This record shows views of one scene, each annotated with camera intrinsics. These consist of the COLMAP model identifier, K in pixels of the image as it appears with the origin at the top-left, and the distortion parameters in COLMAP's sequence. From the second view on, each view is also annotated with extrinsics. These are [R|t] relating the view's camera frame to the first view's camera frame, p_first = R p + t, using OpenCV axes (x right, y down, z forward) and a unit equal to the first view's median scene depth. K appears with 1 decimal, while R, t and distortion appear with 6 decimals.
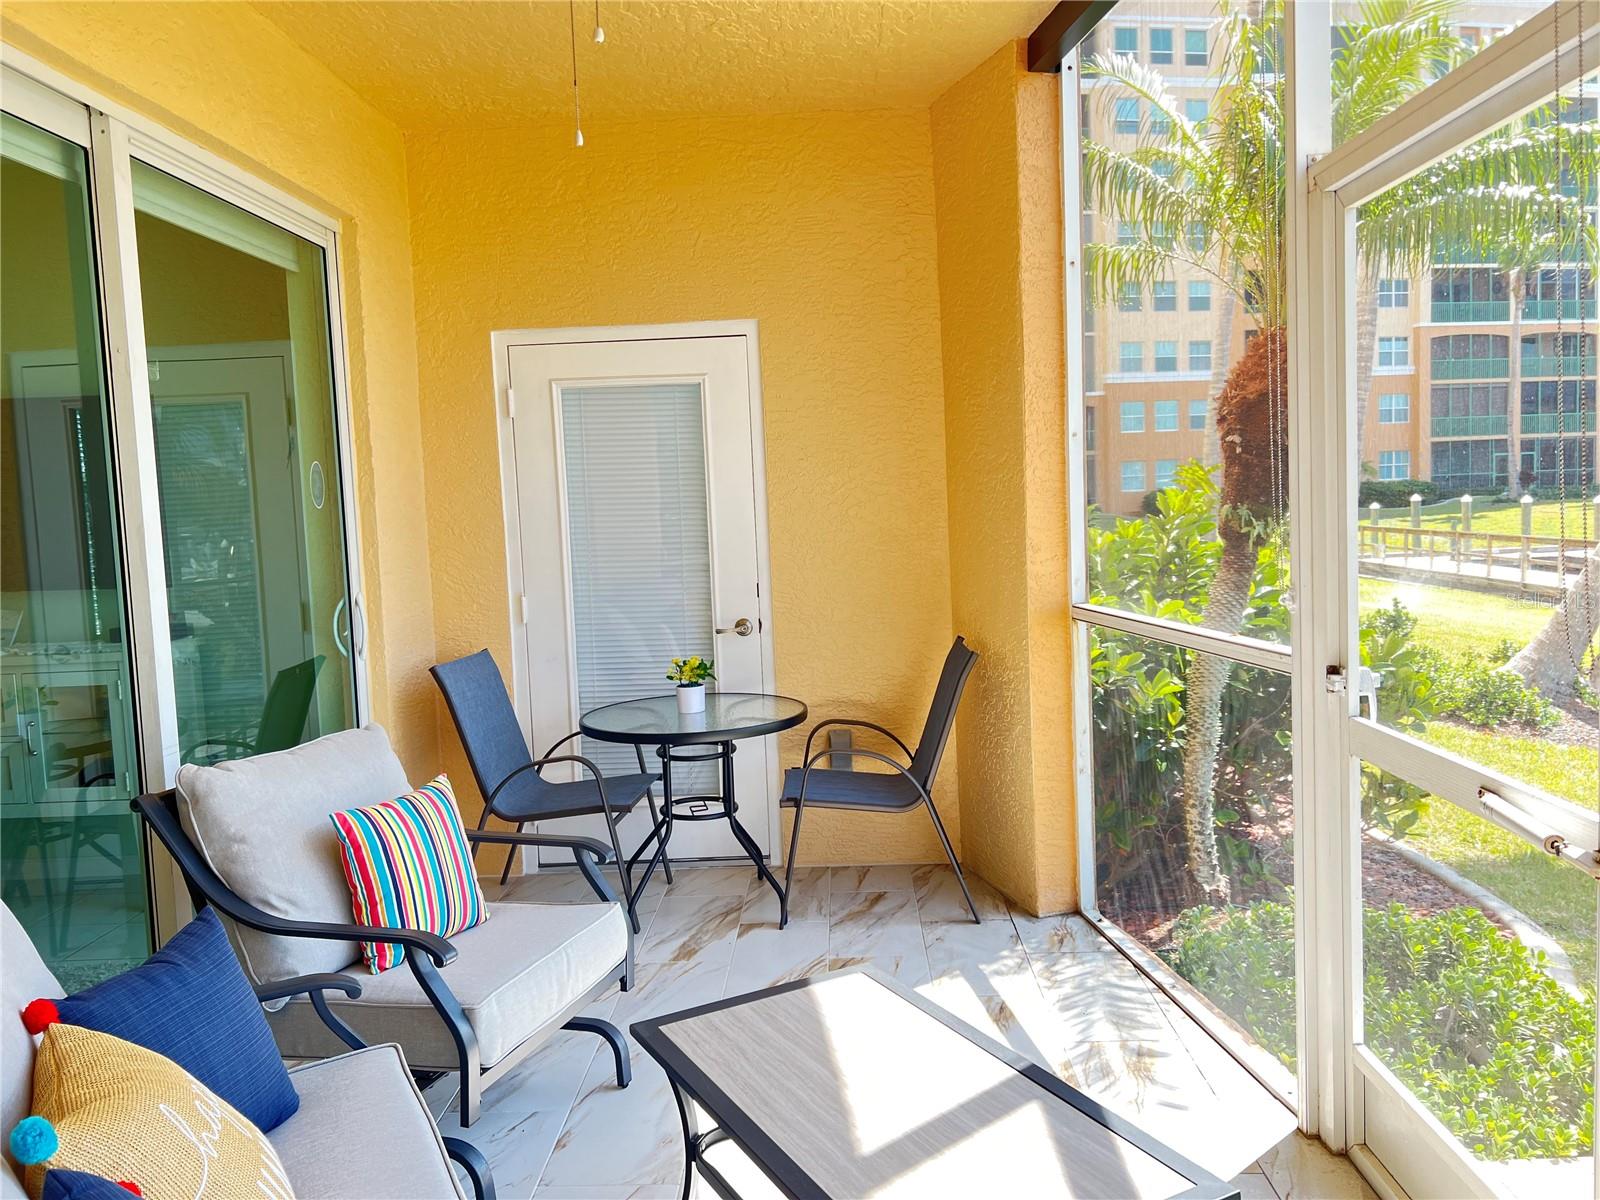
lens RADIAL K [[1192.9, 0, 802.4], [0, 1192.9, 562.2], [0, 0, 1]] dist [-0.011809, -0.006241]
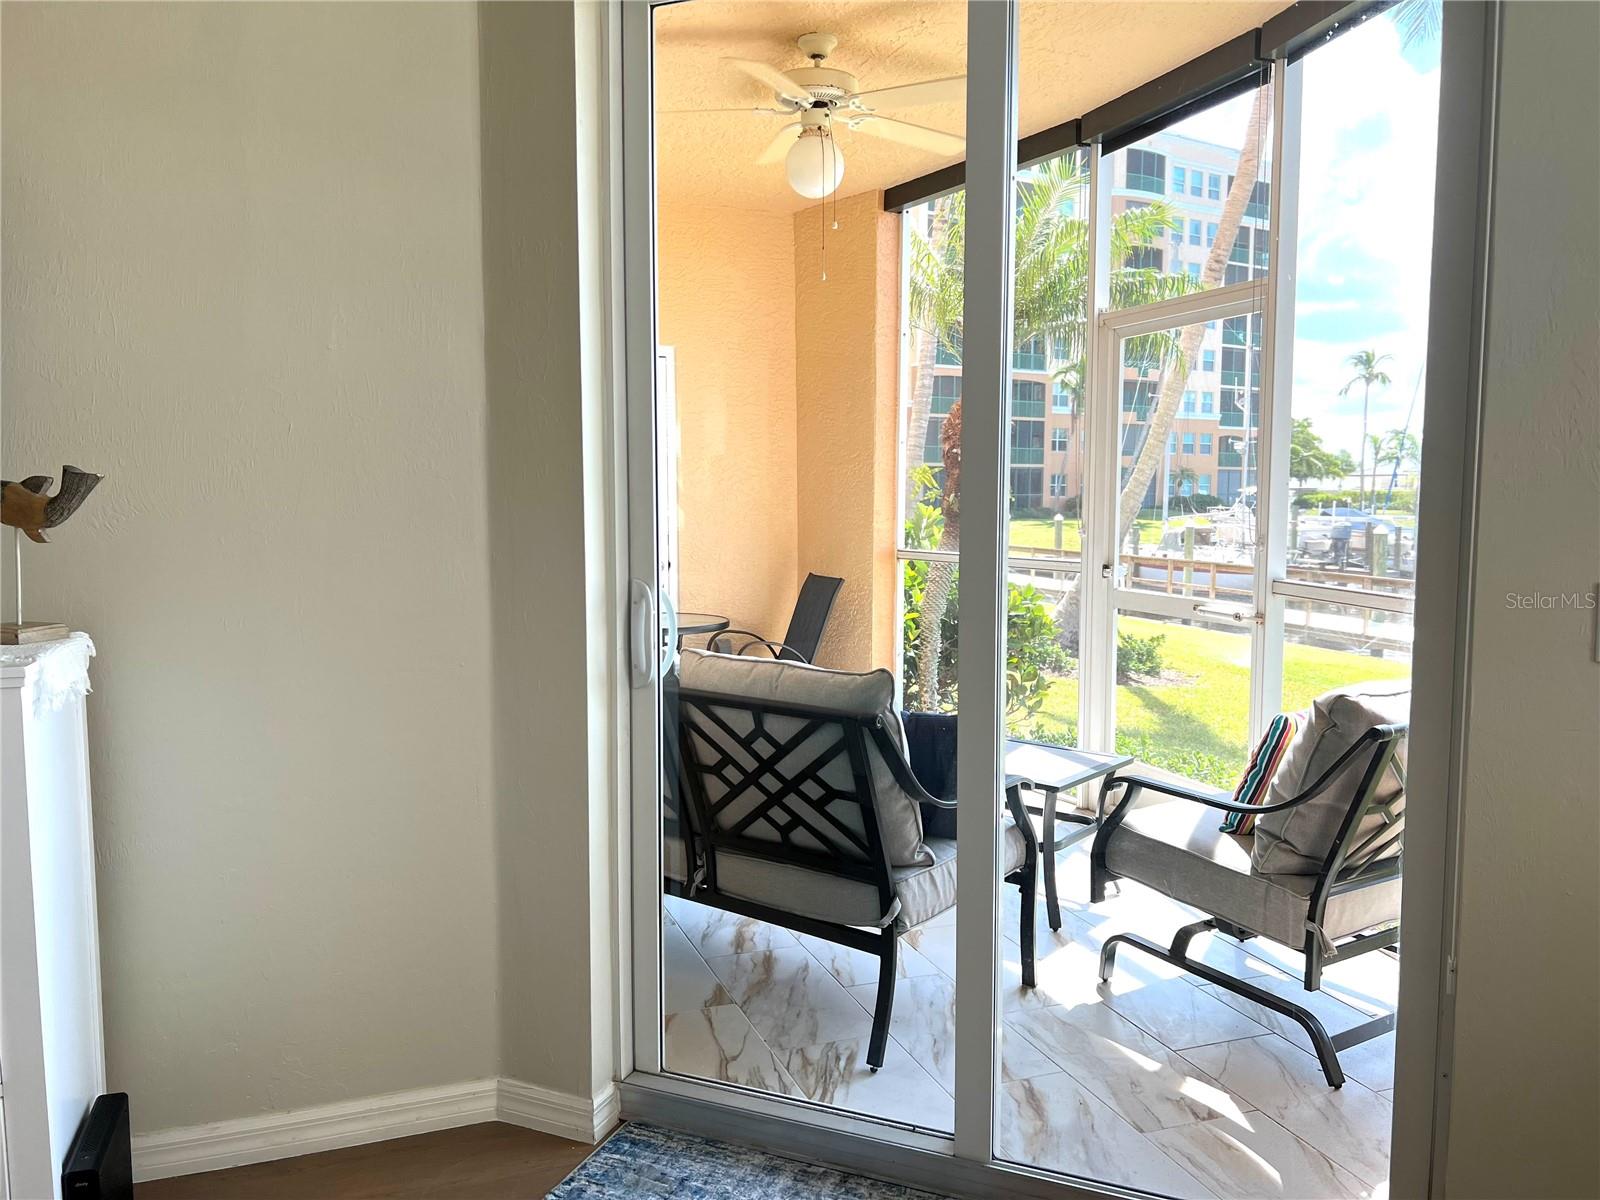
lens RADIAL K [[1221.6, 0, 801.1], [0, 1221.6, 589.7], [0, 0, 1]] dist [0.041970, -0.049690]
pose [[0.915325, 0.009758, 0.402597, -0.543324], [-0.015588, 0.999816, 0.011205, 0.072485], [-0.402414, -0.016532, 0.915309, -0.438544]]
